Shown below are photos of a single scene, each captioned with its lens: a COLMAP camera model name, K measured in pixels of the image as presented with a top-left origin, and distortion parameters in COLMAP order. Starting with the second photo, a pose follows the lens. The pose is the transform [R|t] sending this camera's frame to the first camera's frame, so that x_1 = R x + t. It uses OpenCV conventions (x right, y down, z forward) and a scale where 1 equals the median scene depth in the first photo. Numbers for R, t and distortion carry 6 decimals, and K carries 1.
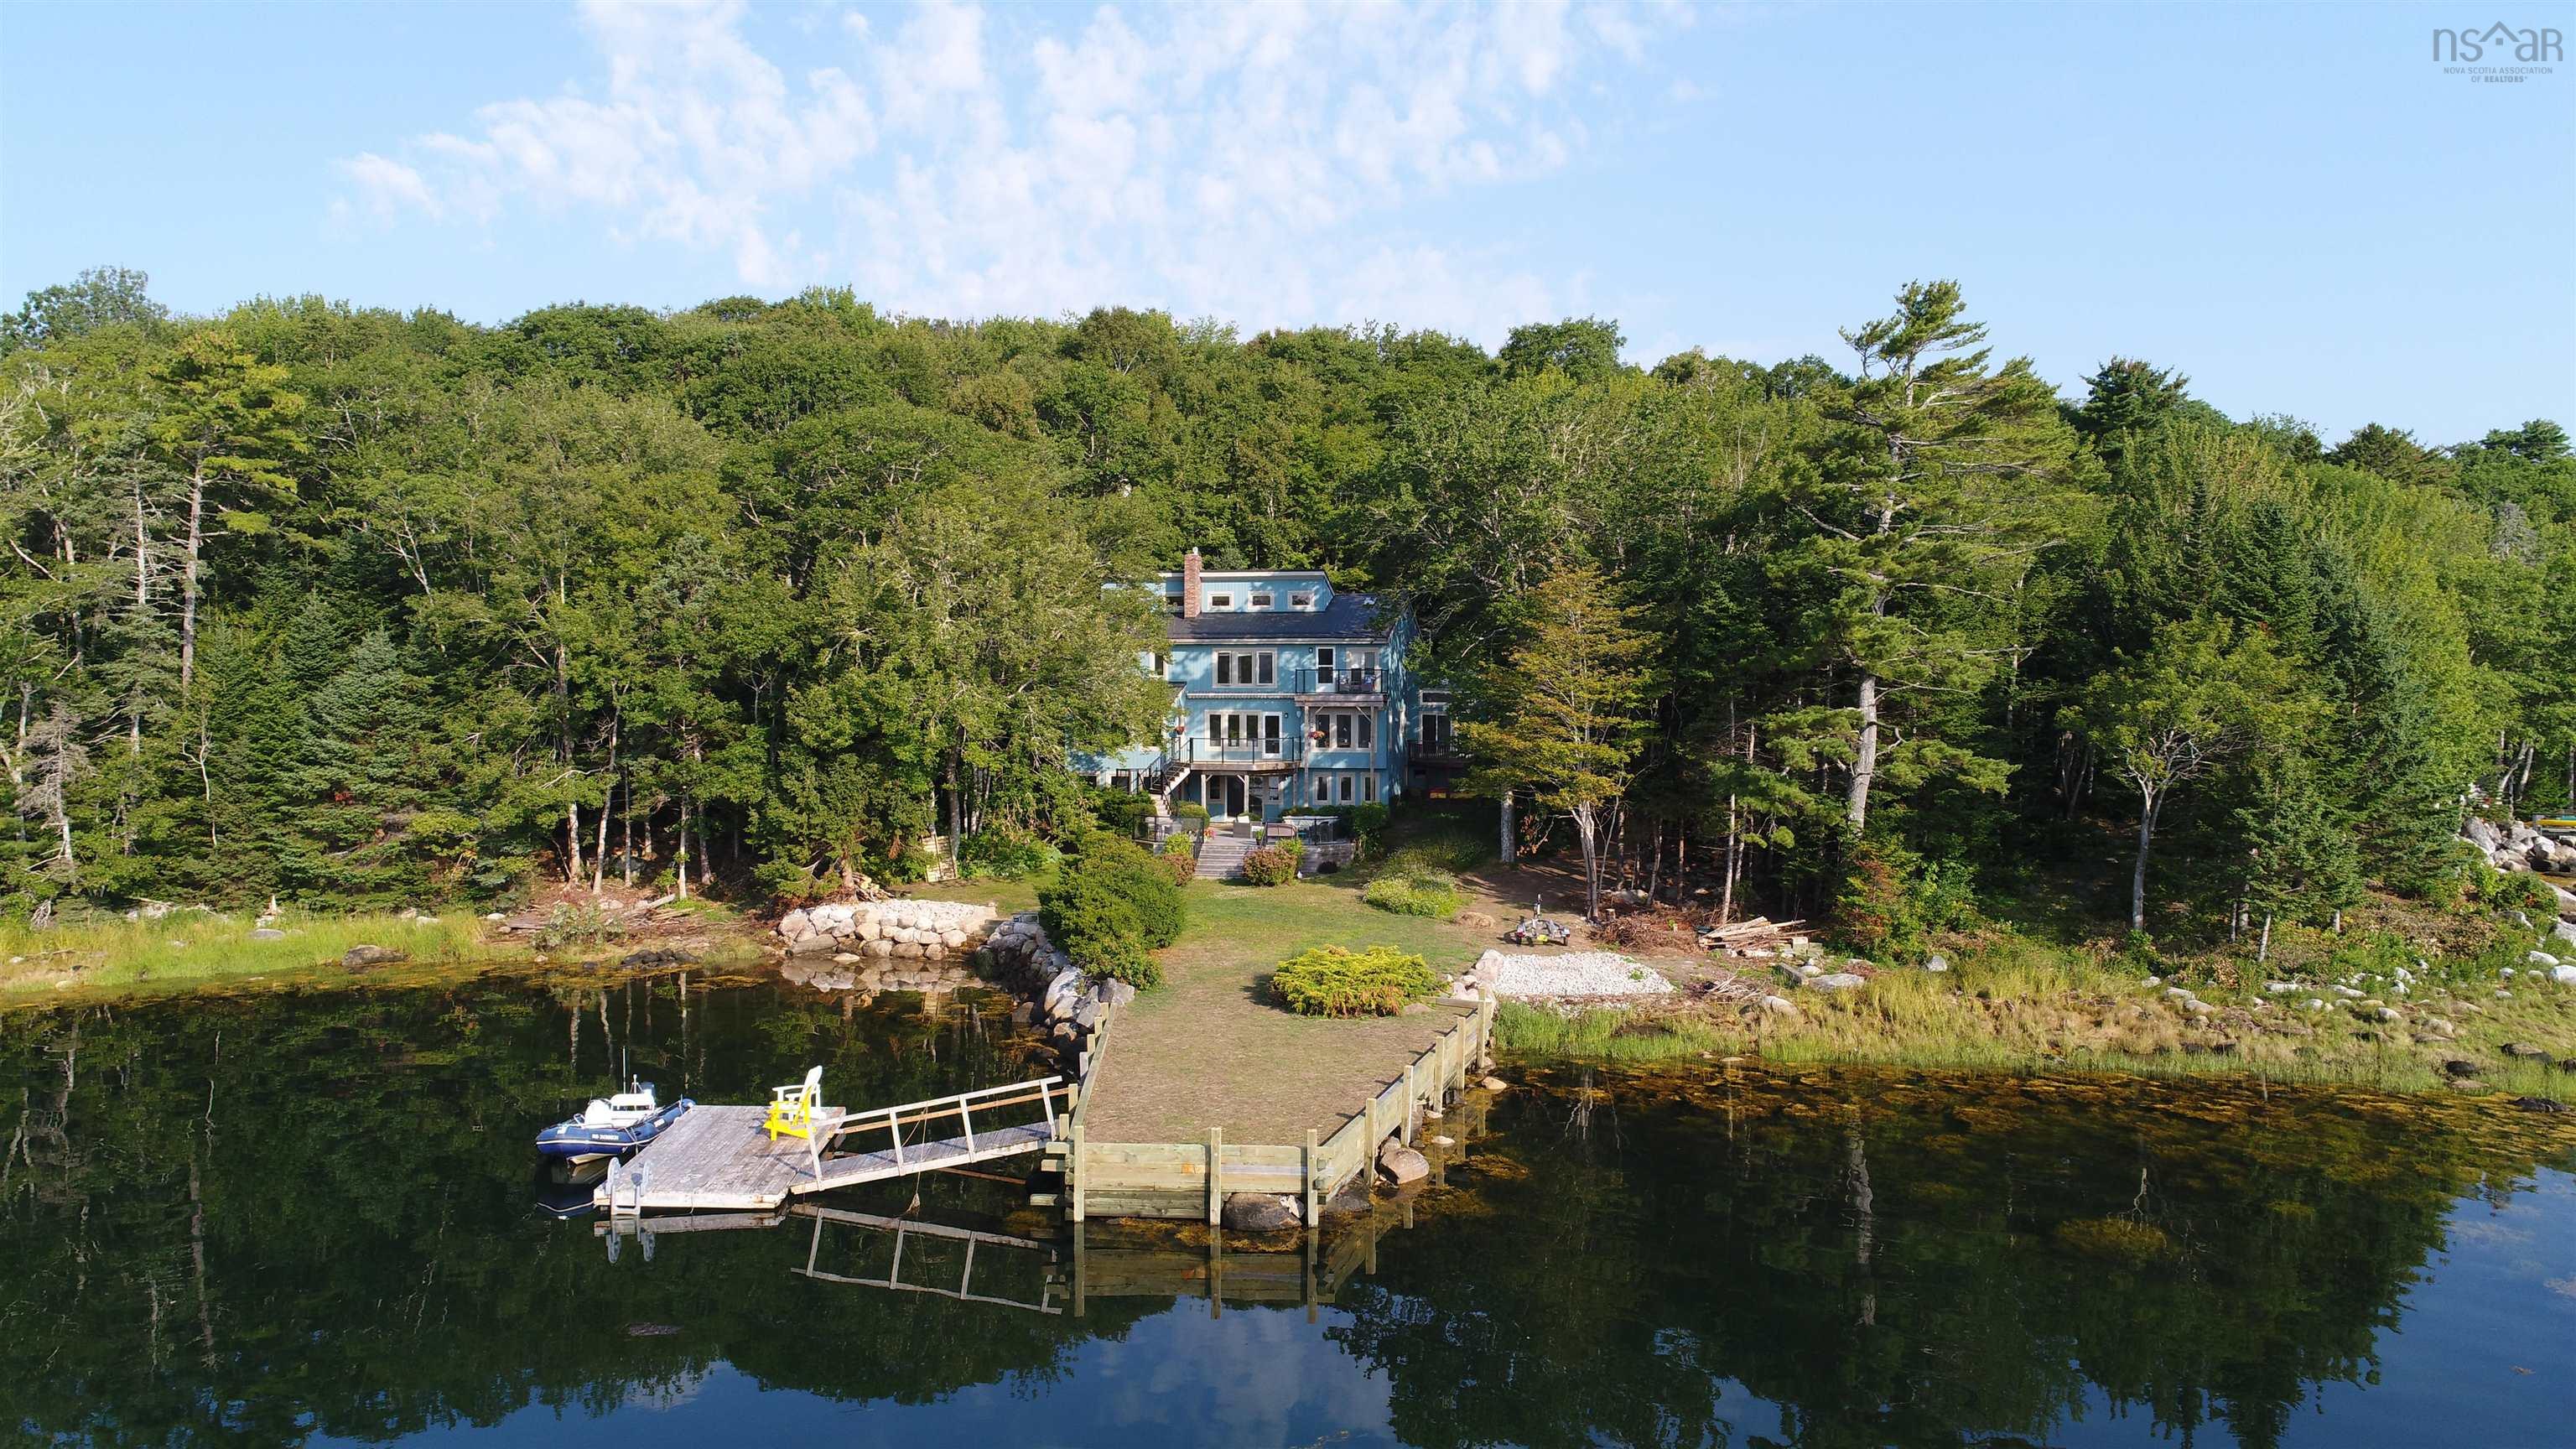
lens RADIAL K [[1738.1, 0, 1288.0], [0, 1738.1, 724.5], [0, 0, 1]] dist [-0.002993, -0.000995]
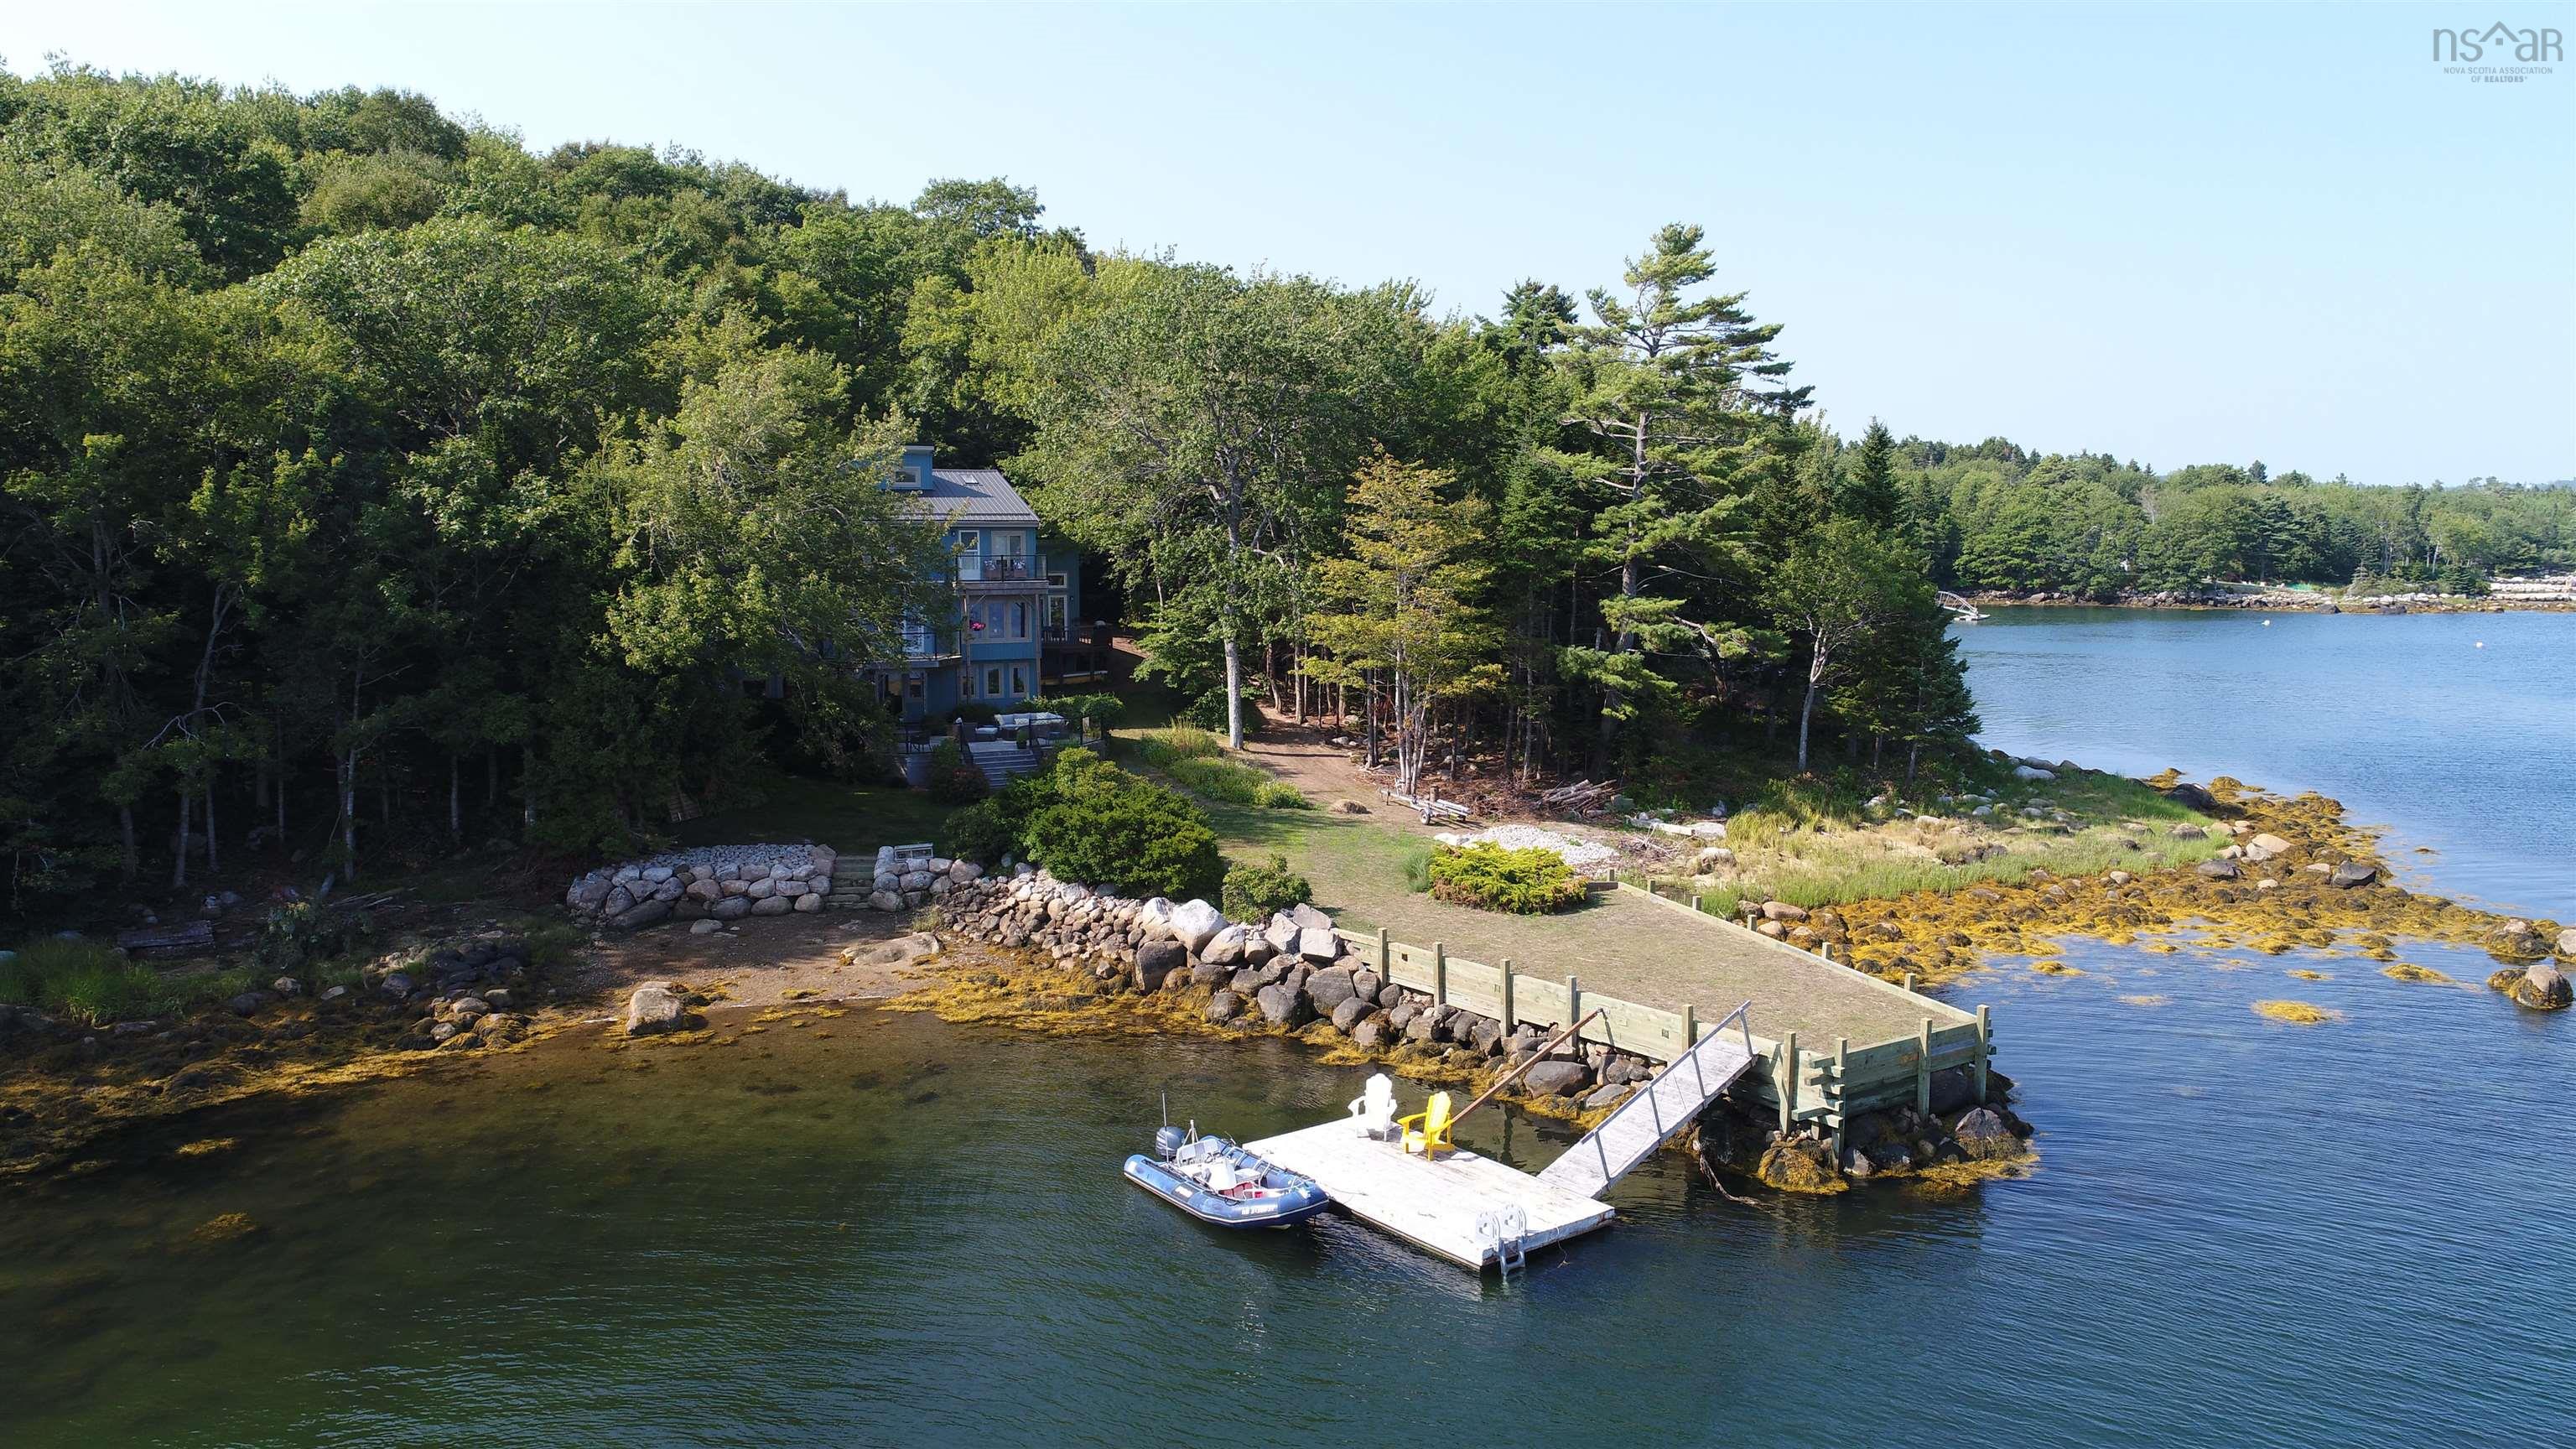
lens RADIAL K [[1724.4, 0, 1288.0], [0, 1724.4, 724.5], [0, 0, 1]] dist [-0.004876, -0.002489]
pose [[0.808022, -0.067214, 0.585306, -0.474324], [0.014153, 0.995399, 0.094770, -0.031864], [-0.588983, -0.068292, 0.805255, 0.178165]]
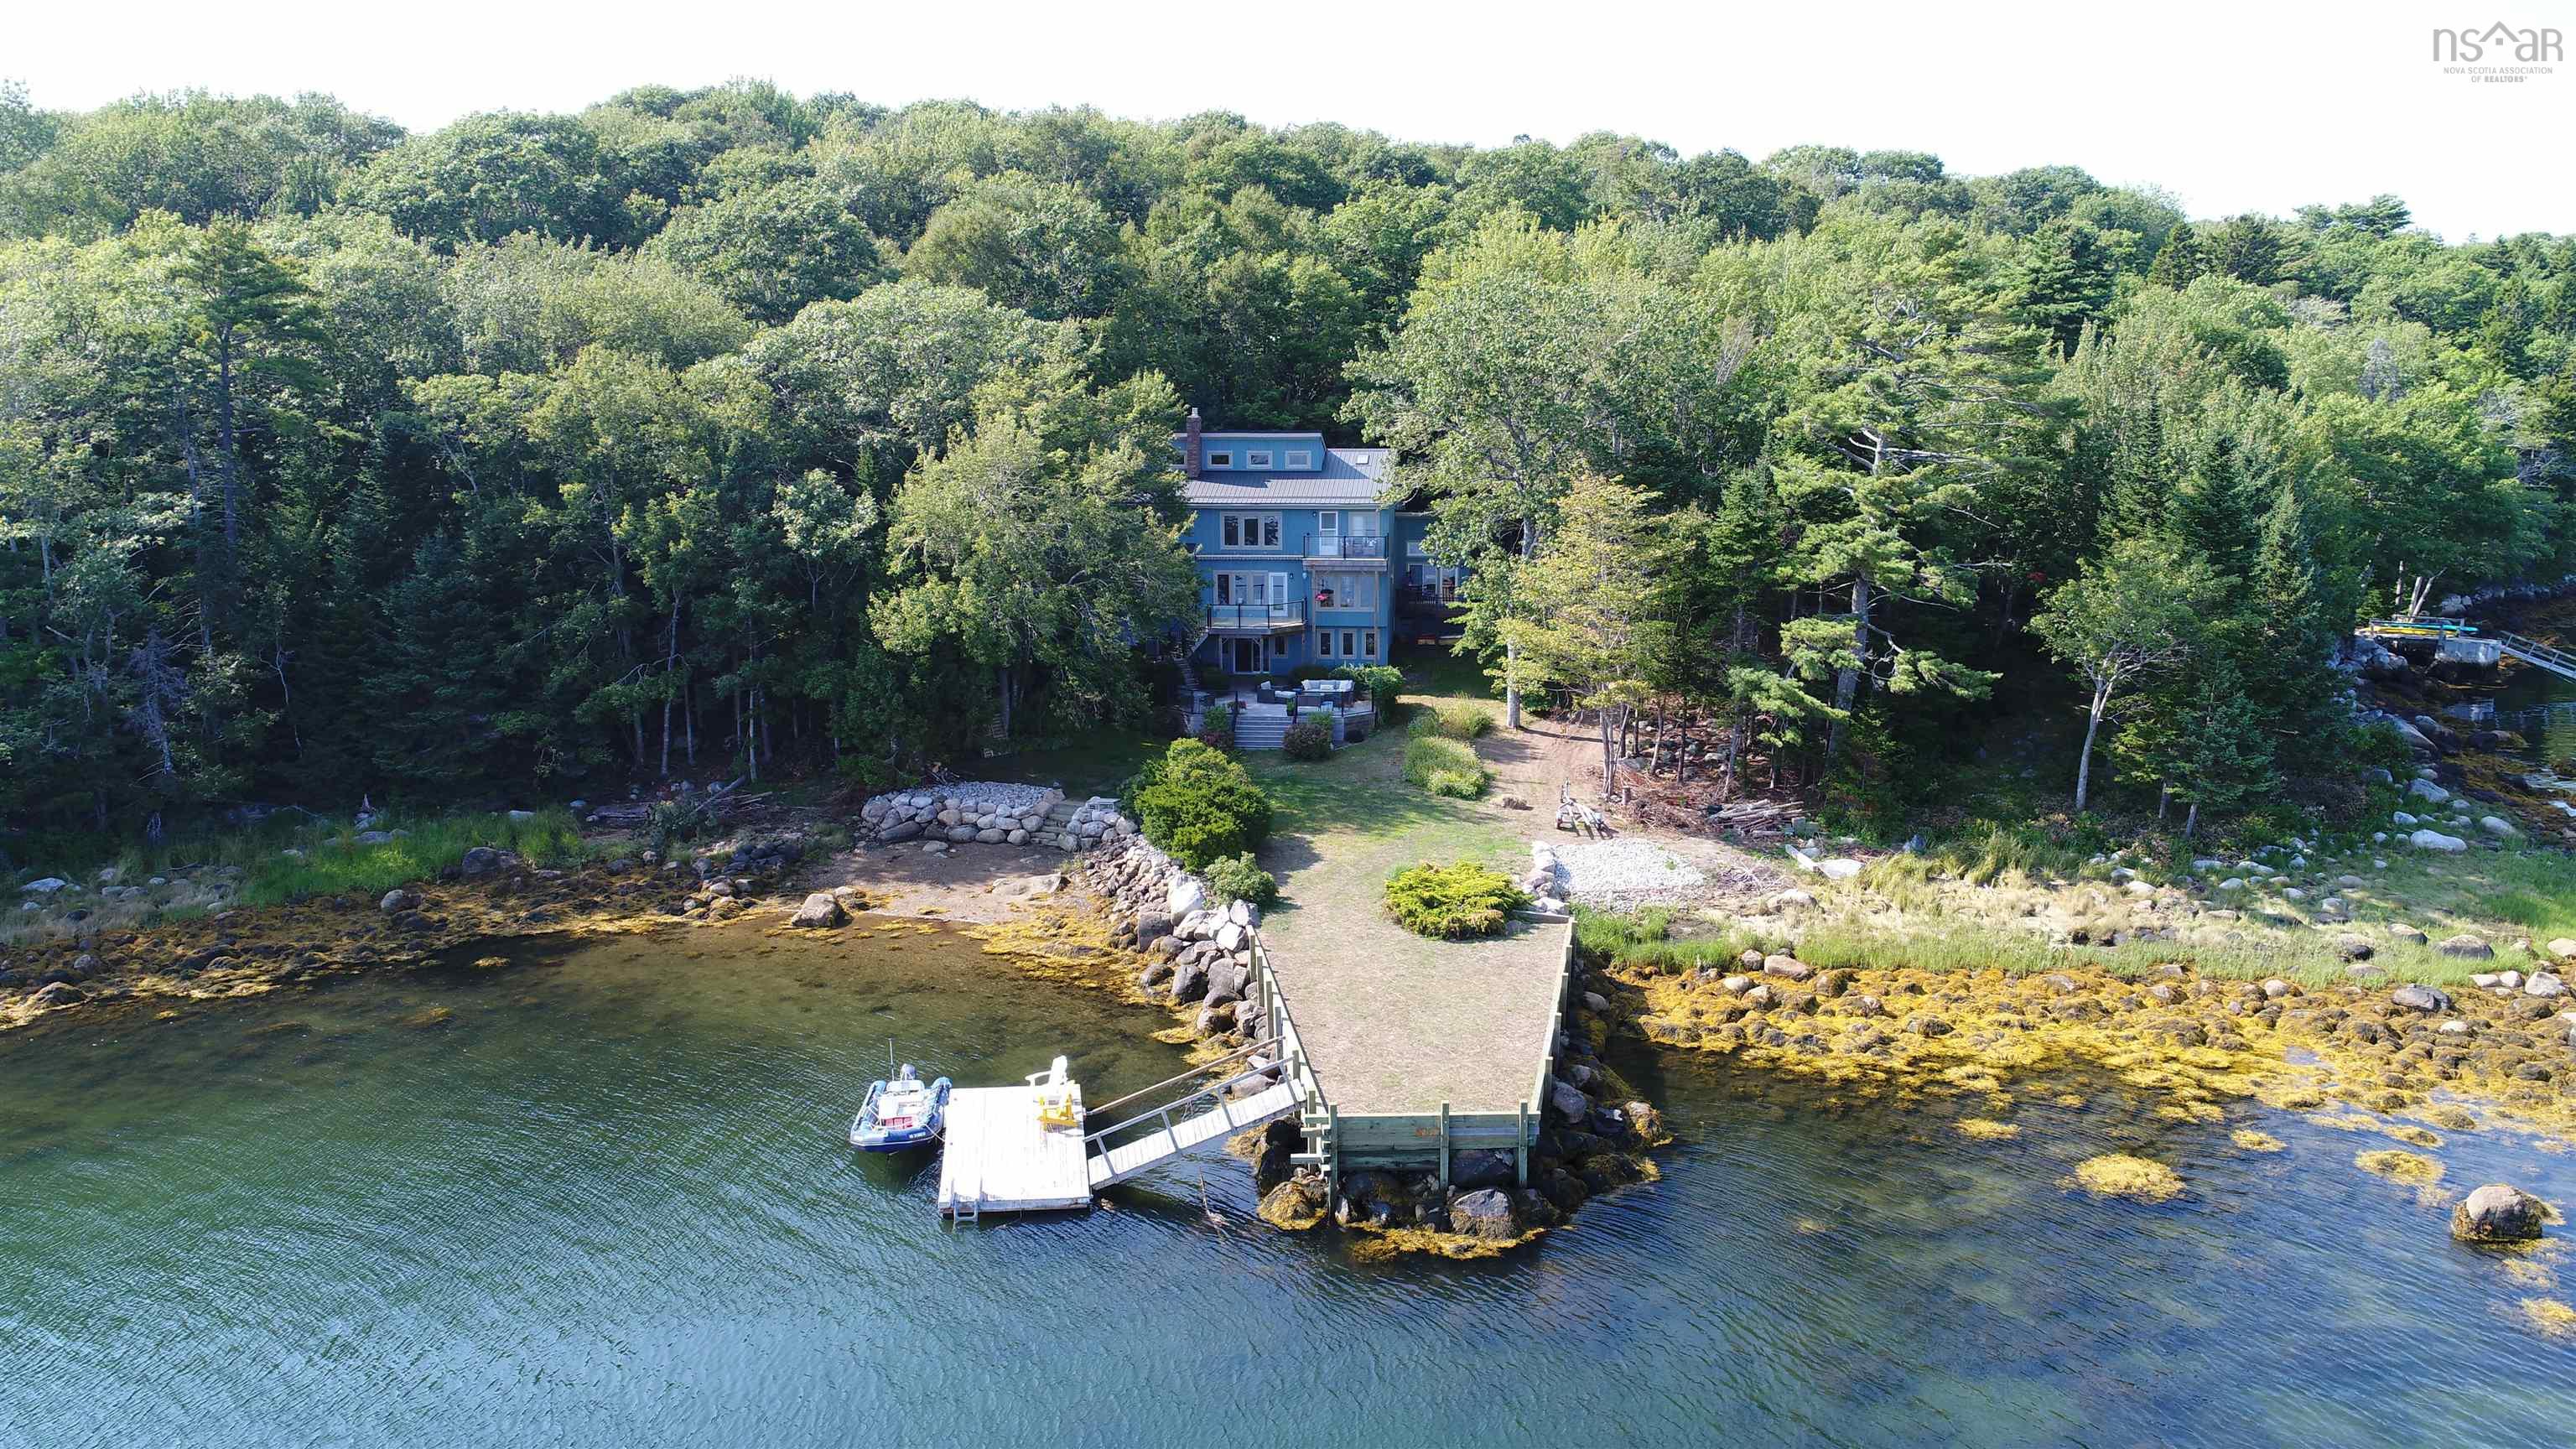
lens RADIAL K [[1742.3, 0, 1287.8], [0, 1742.3, 695.9], [0, 0, 1]] dist [-0.003353, 0.000077]
pose [[0.995934, -0.021891, 0.087390, -0.119804], [0.008346, 0.988276, 0.152448, -0.116664], [-0.089702, -0.151099, 0.984440, -0.076196]]
